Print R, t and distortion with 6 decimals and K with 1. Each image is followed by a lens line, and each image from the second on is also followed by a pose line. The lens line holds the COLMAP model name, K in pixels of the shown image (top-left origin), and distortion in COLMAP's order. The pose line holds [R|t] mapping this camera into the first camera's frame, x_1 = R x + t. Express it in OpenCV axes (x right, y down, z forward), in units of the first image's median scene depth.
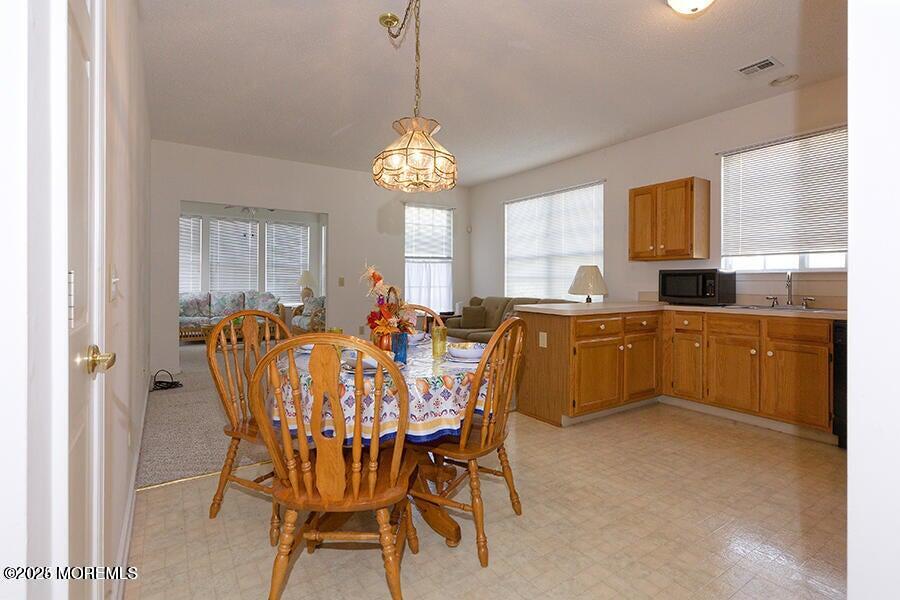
lens RADIAL K [[433.0, 0, 457.2], [0, 433.0, 281.7], [0, 0, 1]] dist [-0.001627, -0.000082]
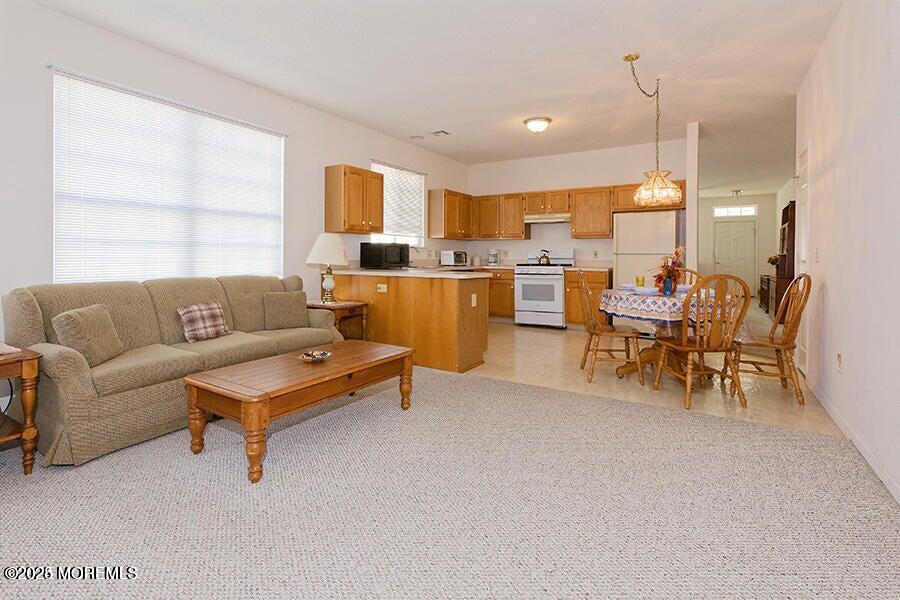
lens RADIAL K [[420.4, 0, 458.1], [0, 420.4, 258.4], [0, 0, 1]] dist [-0.004212, 0.004116]
pose [[-0.409301, -0.012374, 0.912315, -0.767407], [-0.007512, 0.999920, 0.010192, 0.006172], [-0.912368, -0.002681, -0.409361, 1.360478]]
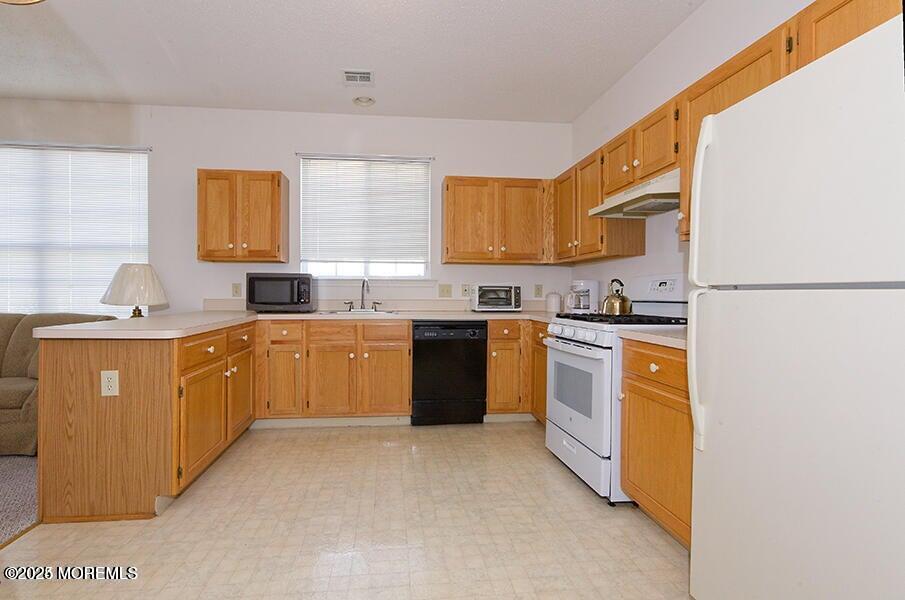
lens RADIAL K [[422.8, 0, 437.5], [0, 422.8, 297.2], [0, 0, 1]] dist [-0.004212, 0.004116]
pose [[0.480671, -0.014250, 0.876785, -0.078651], [-0.003052, 0.999835, 0.017924, 0.004479], [-0.876895, -0.011291, 0.480548, 0.289803]]
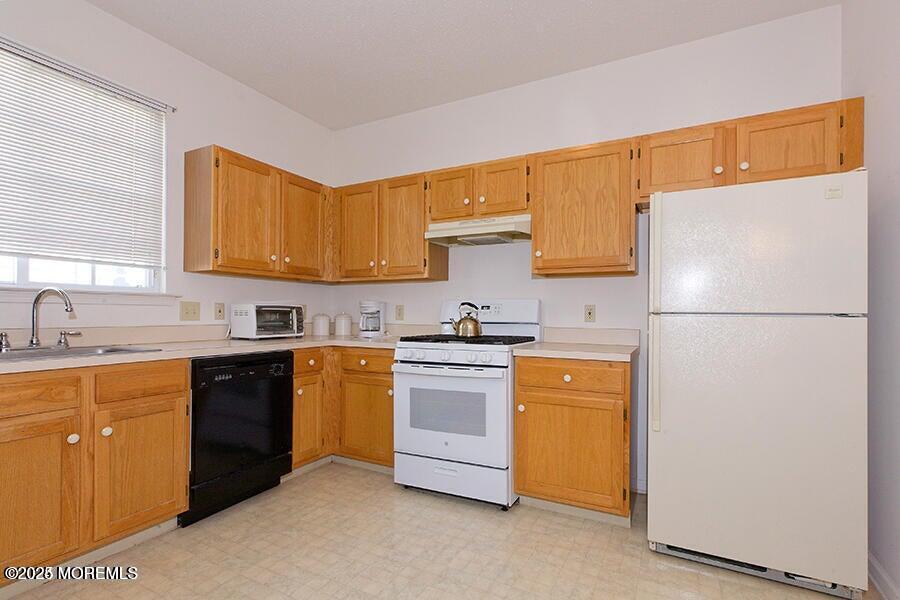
lens RADIAL K [[420.4, 0, 463.7], [0, 420.4, 313.2], [0, 0, 1]] dist [-0.004212, 0.004116]
pose [[-0.463747, -0.009767, 0.885914, 0.010113], [-0.011476, 0.999922, 0.005017, 0.001354], [-0.885894, -0.007840, -0.463822, 0.690169]]
